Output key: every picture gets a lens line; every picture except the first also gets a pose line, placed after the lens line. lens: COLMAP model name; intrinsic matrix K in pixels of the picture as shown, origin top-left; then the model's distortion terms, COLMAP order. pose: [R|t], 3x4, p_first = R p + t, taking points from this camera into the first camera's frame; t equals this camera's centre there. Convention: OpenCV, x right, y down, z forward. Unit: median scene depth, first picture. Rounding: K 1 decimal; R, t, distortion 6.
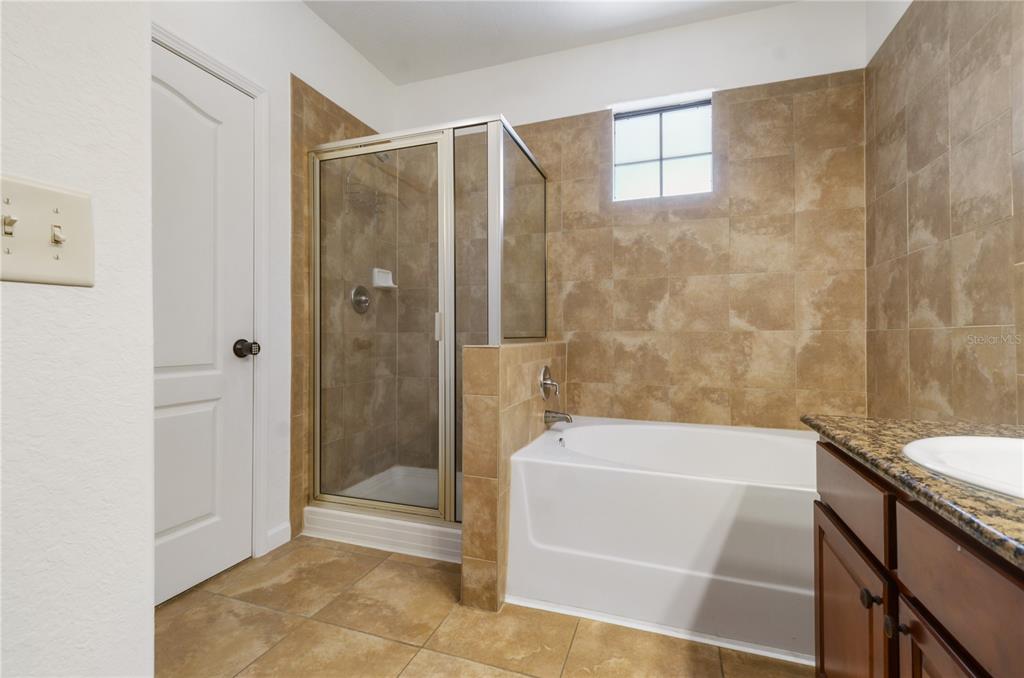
lens RADIAL K [[455.2, 0, 510.6], [0, 455.2, 331.8], [0, 0, 1]] dist [0.008422, -0.000974]
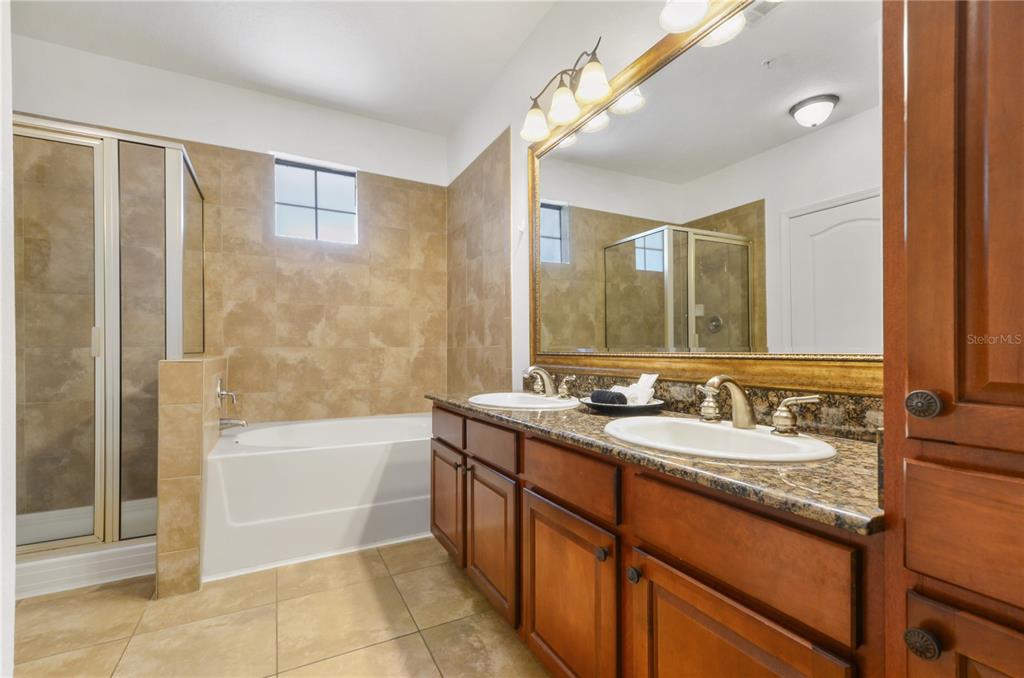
lens RADIAL K [[443.1, 0, 512.3], [0, 443.1, 352.6], [0, 0, 1]] dist [0.003807, 0.000151]
pose [[0.676337, -0.002976, 0.736586, -0.211808], [-0.006280, 0.999932, 0.009807, -0.002471], [-0.736565, -0.011258, 0.676273, -0.223514]]
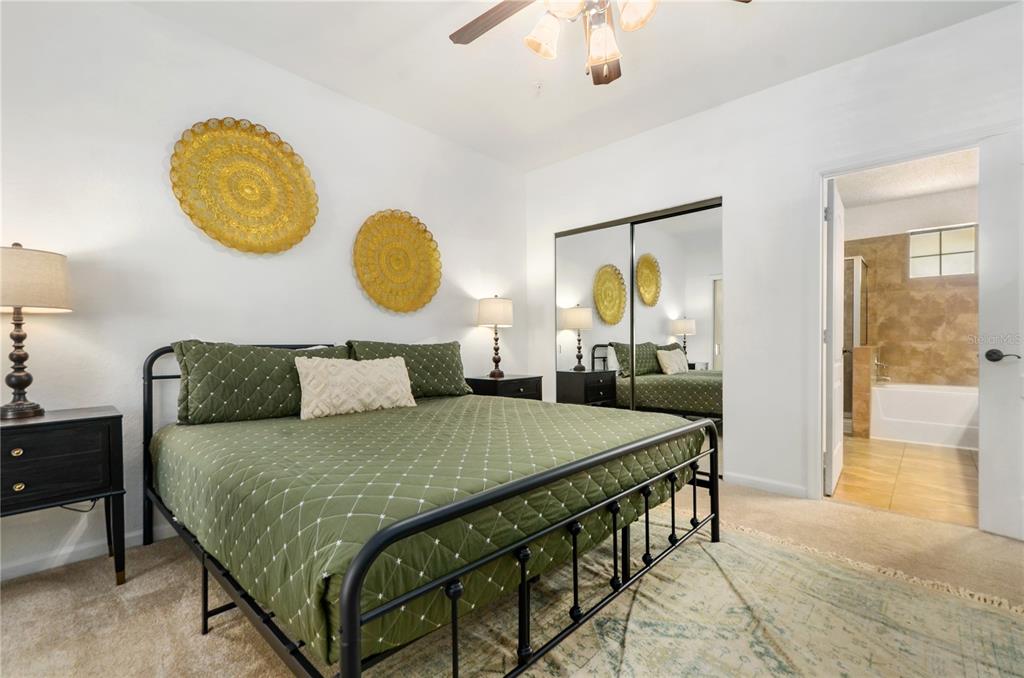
lens RADIAL K [[450.5, 0, 512.7], [0, 450.5, 345.5], [0, 0, 1]] dist [0.004555, -0.000122]
pose [[0.916731, 0.001187, -0.399504, -0.631684], [0.004598, 0.999898, 0.013523, -0.017963], [0.399479, -0.014234, 0.916632, -1.664212]]
